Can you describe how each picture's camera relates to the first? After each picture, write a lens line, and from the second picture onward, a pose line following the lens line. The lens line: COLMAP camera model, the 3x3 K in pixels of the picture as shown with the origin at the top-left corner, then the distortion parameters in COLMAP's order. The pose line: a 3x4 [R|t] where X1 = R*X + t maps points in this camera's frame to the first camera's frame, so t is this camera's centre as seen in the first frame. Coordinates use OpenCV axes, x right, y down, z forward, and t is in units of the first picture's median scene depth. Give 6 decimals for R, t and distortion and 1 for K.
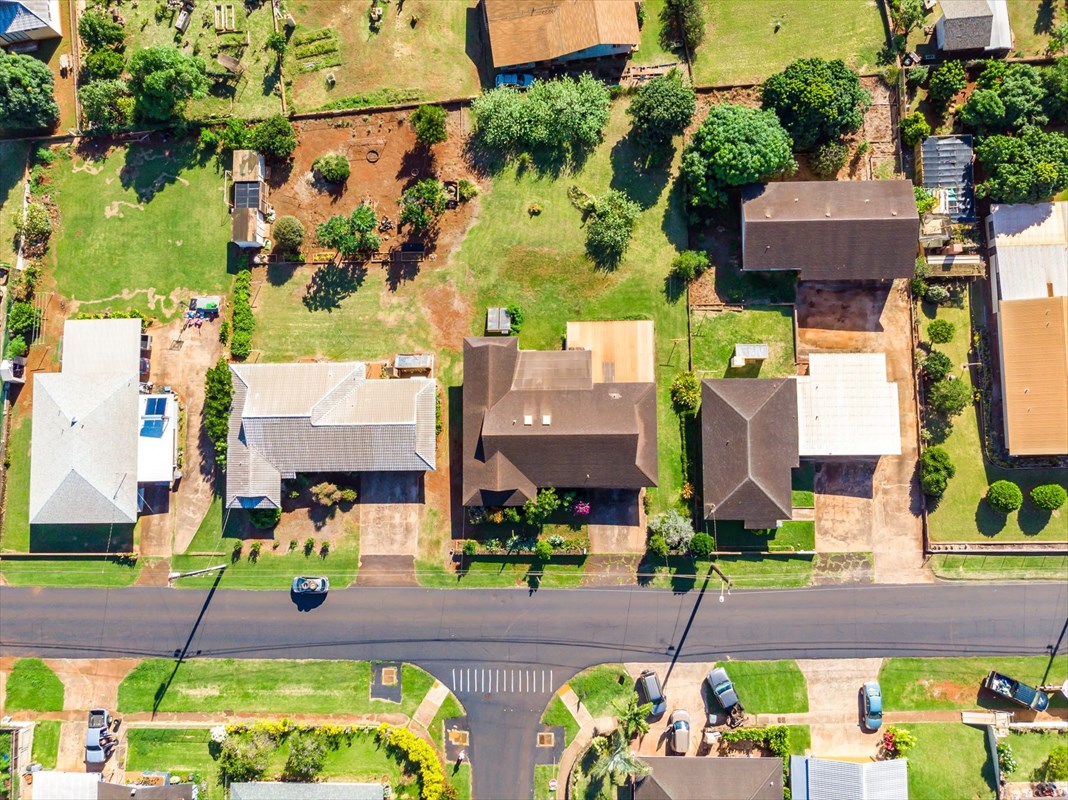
lens RADIAL K [[842.4, 0, 541.0], [0, 842.4, 403.4], [0, 0, 1]] dist [0.014115, -0.042449]
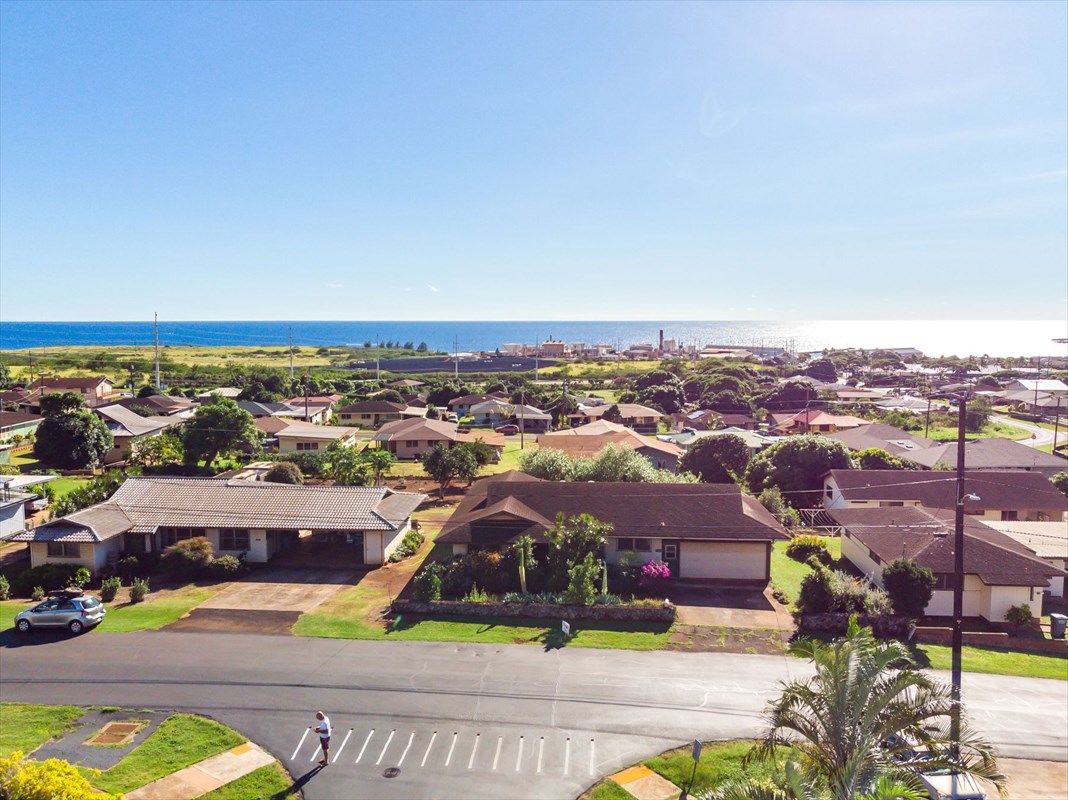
lens RADIAL K [[842.4, 0, 541.0], [0, 842.4, 403.4], [0, 0, 1]] dist [0.014115, -0.042449]
pose [[0.996056, 0.066491, -0.058749, 0.003760], [-0.069784, 0.178141, -0.981527, 0.622548], [-0.054797, 0.981756, 0.182078, 0.791884]]
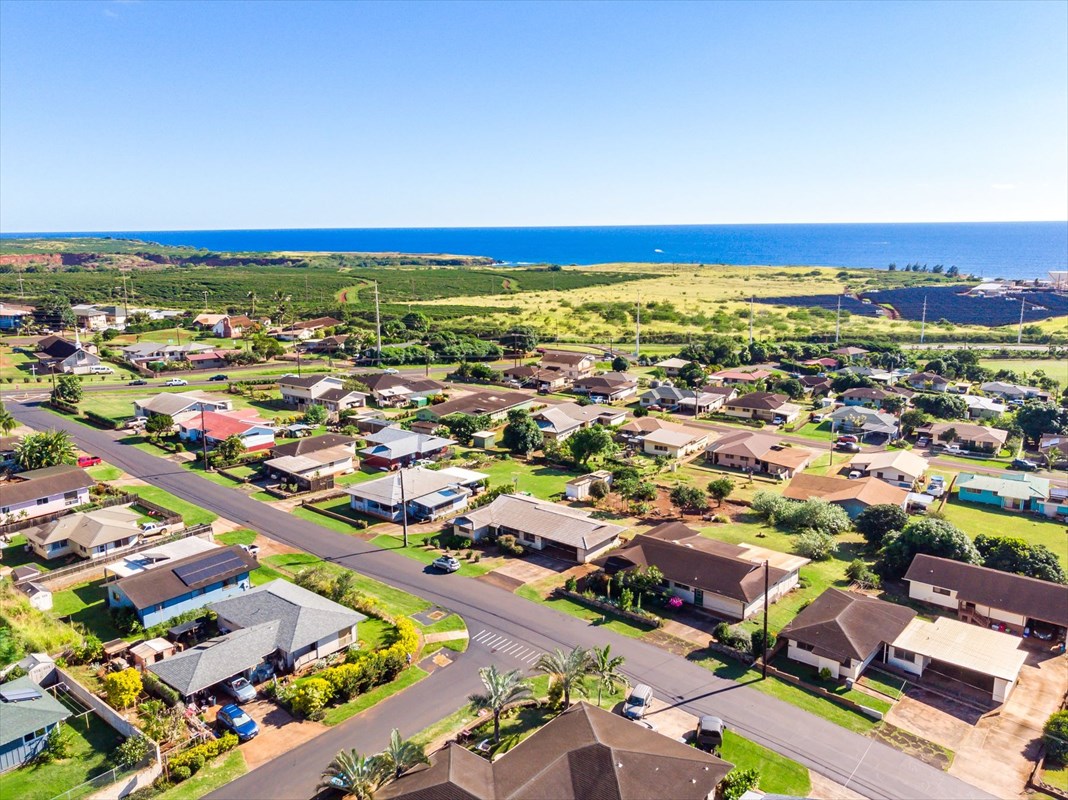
lens RADIAL K [[847.8, 0, 534.0], [0, 847.8, 400.0], [0, 0, 1]] dist [0.000844, -0.002254]
pose [[0.764617, 0.180343, -0.618738, 0.527871], [-0.644142, 0.245151, -0.724557, 0.951852], [0.021015, 0.952564, 0.303613, 0.414072]]
